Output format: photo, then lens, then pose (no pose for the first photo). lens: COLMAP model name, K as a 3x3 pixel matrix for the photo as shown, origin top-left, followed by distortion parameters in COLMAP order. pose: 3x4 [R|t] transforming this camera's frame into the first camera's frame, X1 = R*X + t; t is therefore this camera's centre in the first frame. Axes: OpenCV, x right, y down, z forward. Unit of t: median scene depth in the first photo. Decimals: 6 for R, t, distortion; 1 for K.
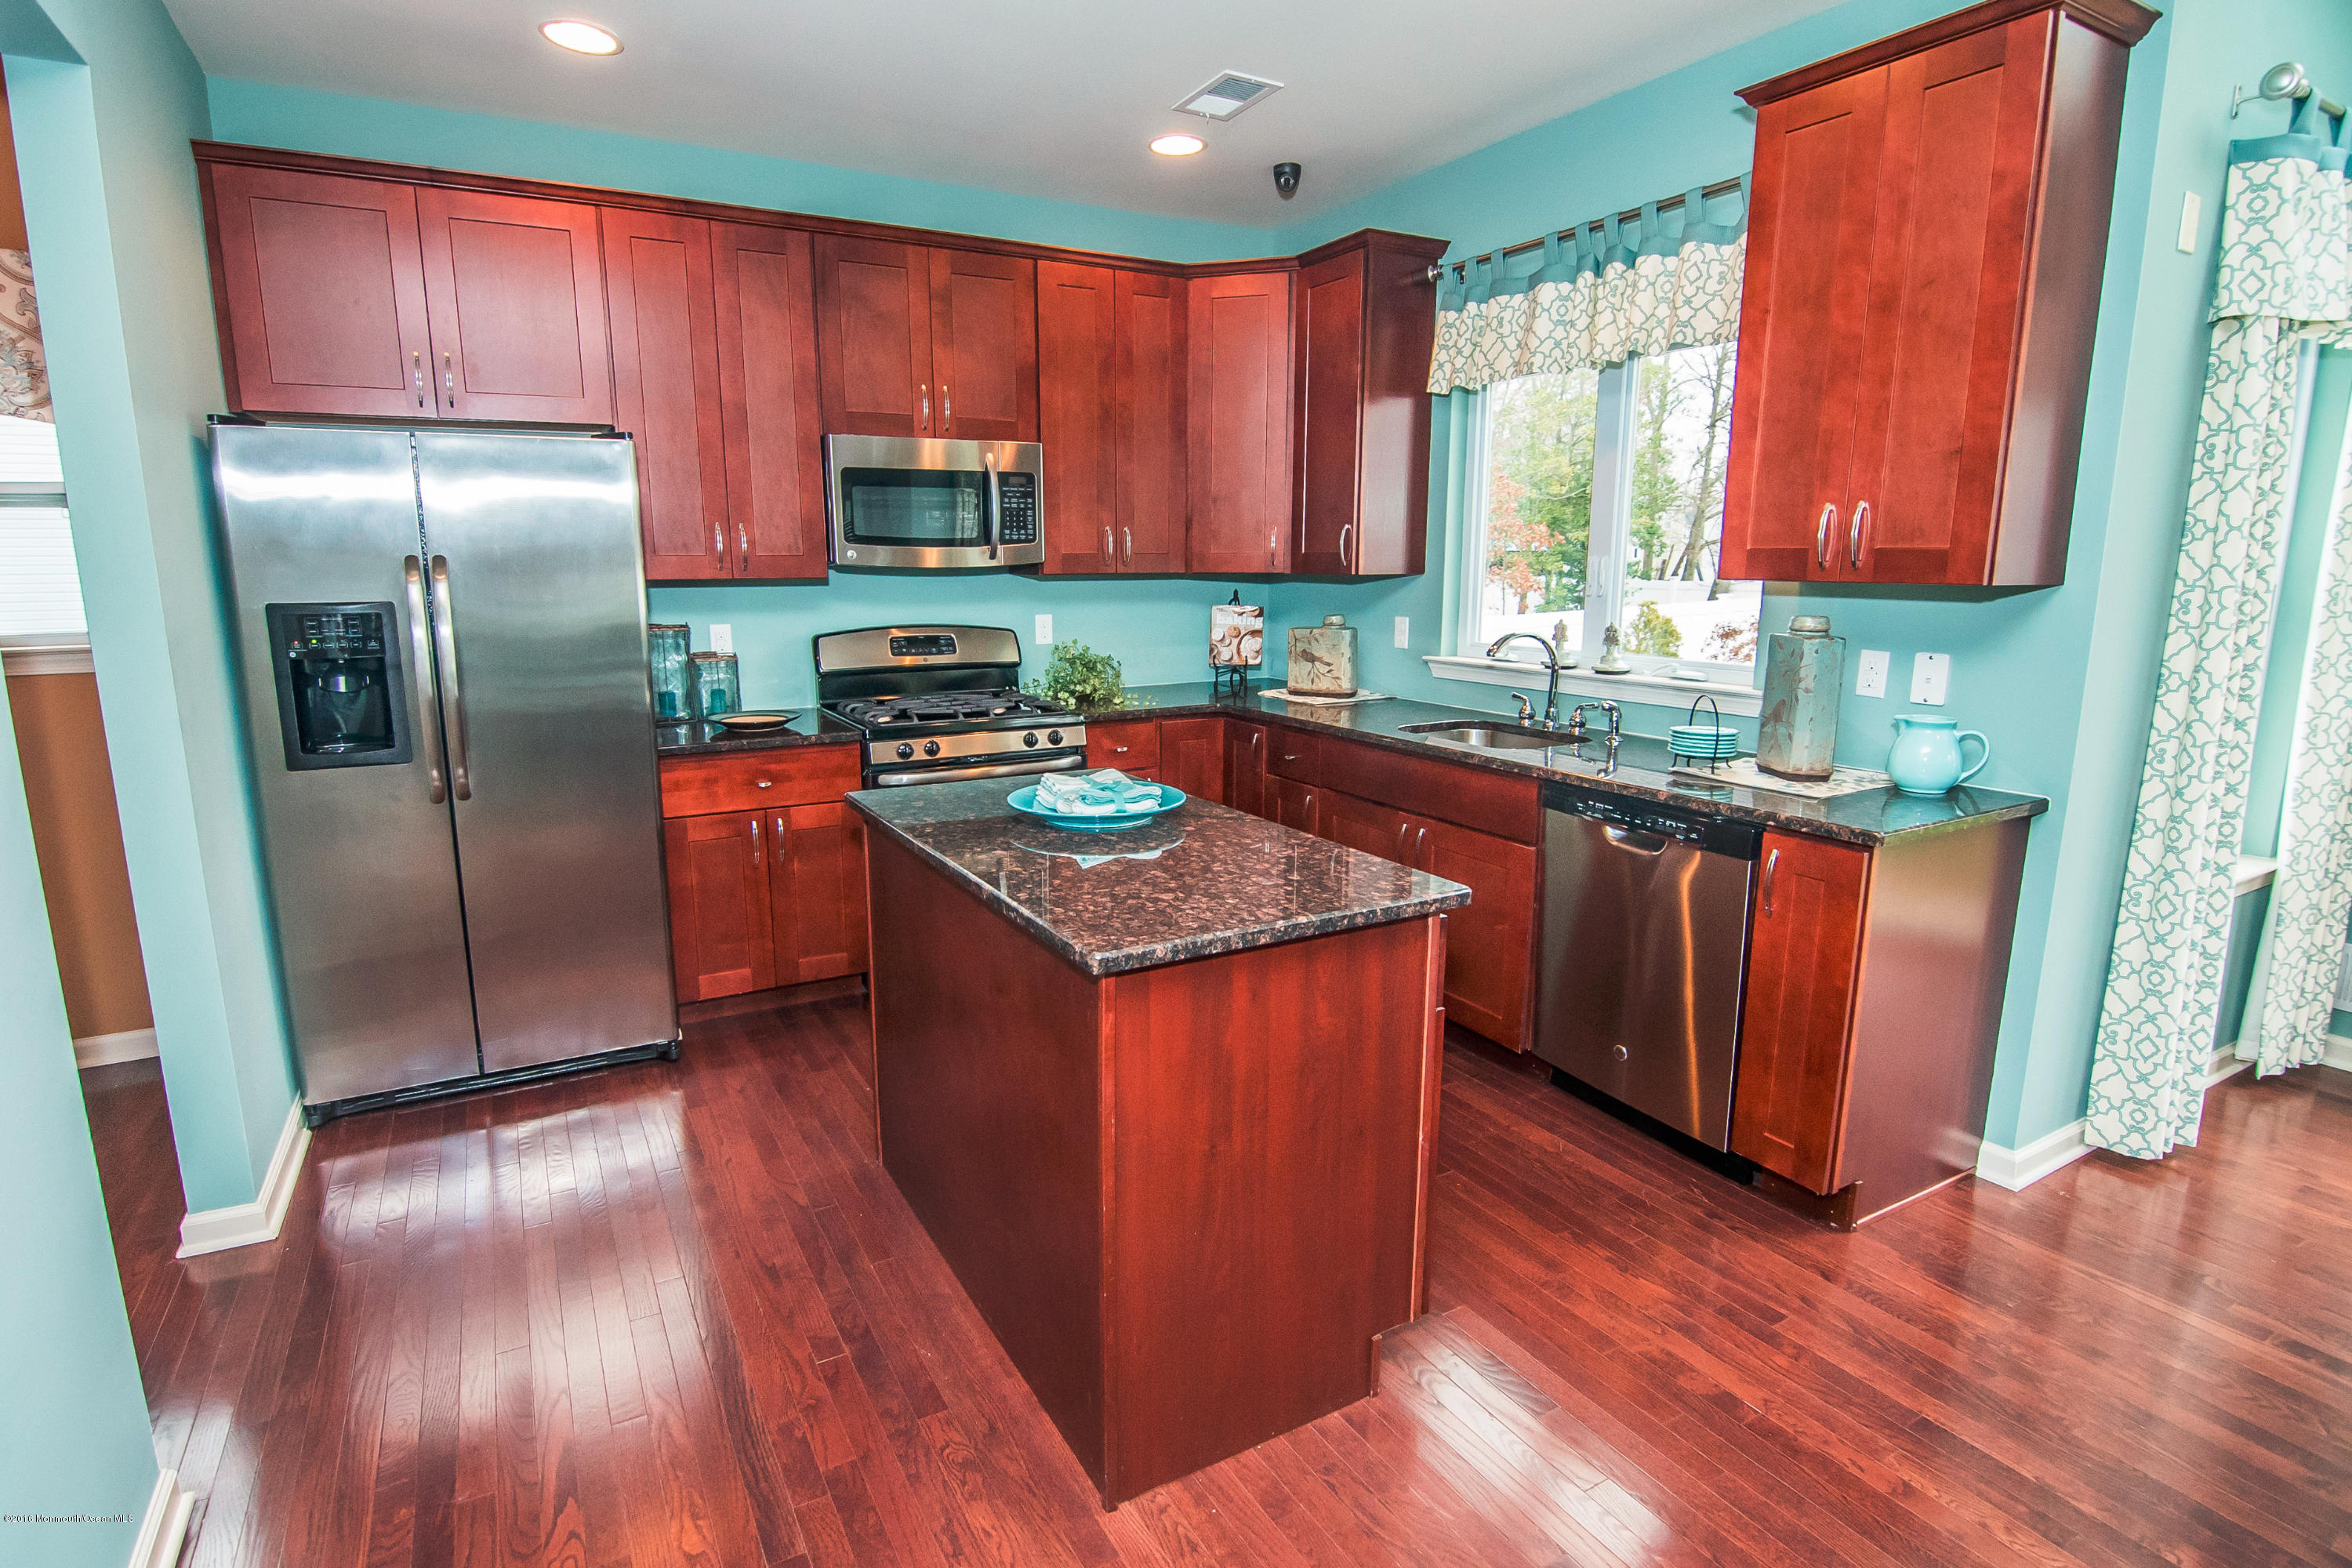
lens RADIAL K [[1186.5, 0, 1158.5], [0, 1186.5, 782.3], [0, 0, 1]] dist [0.001263, -0.011918]
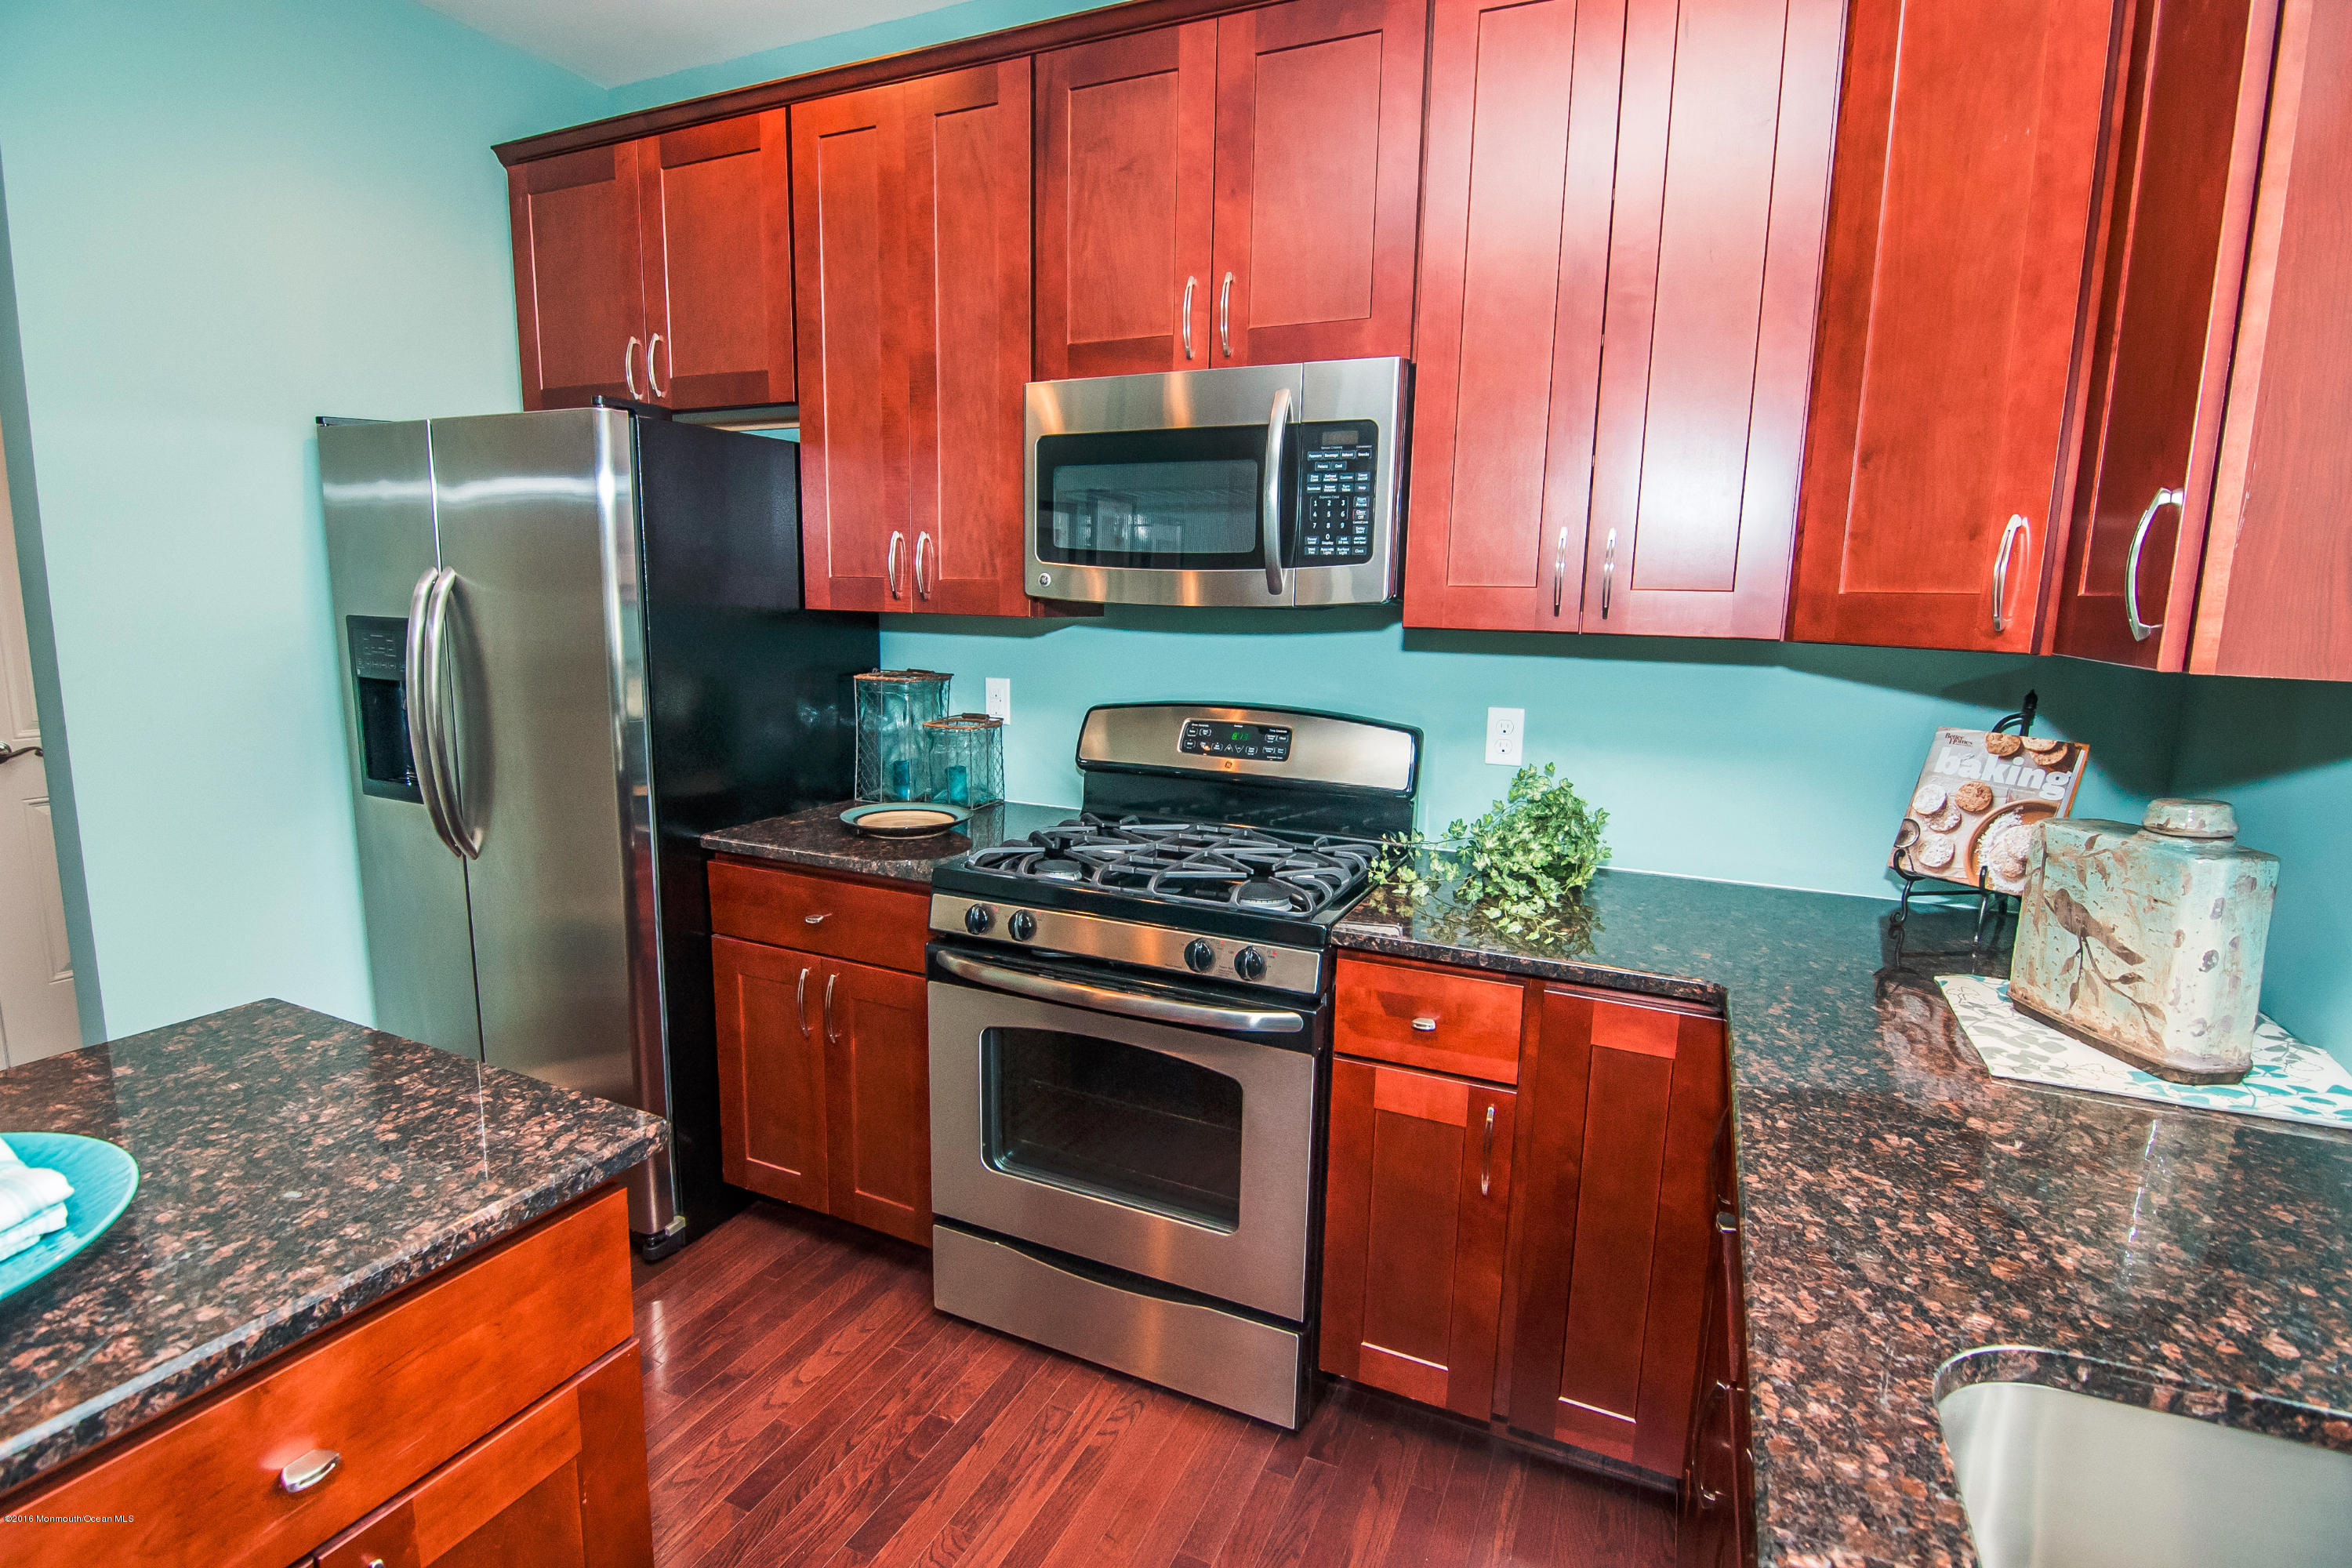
lens RADIAL K [[1134.8, 0, 1176.0], [0, 1134.8, 784.0], [0, 0, 1]] dist [-0.002386, -0.011540]
pose [[0.577822, 0.149949, -0.802270, 0.245996], [-0.176206, 0.982715, 0.056766, -0.125600], [0.796915, 0.108565, 0.594256, 0.673741]]
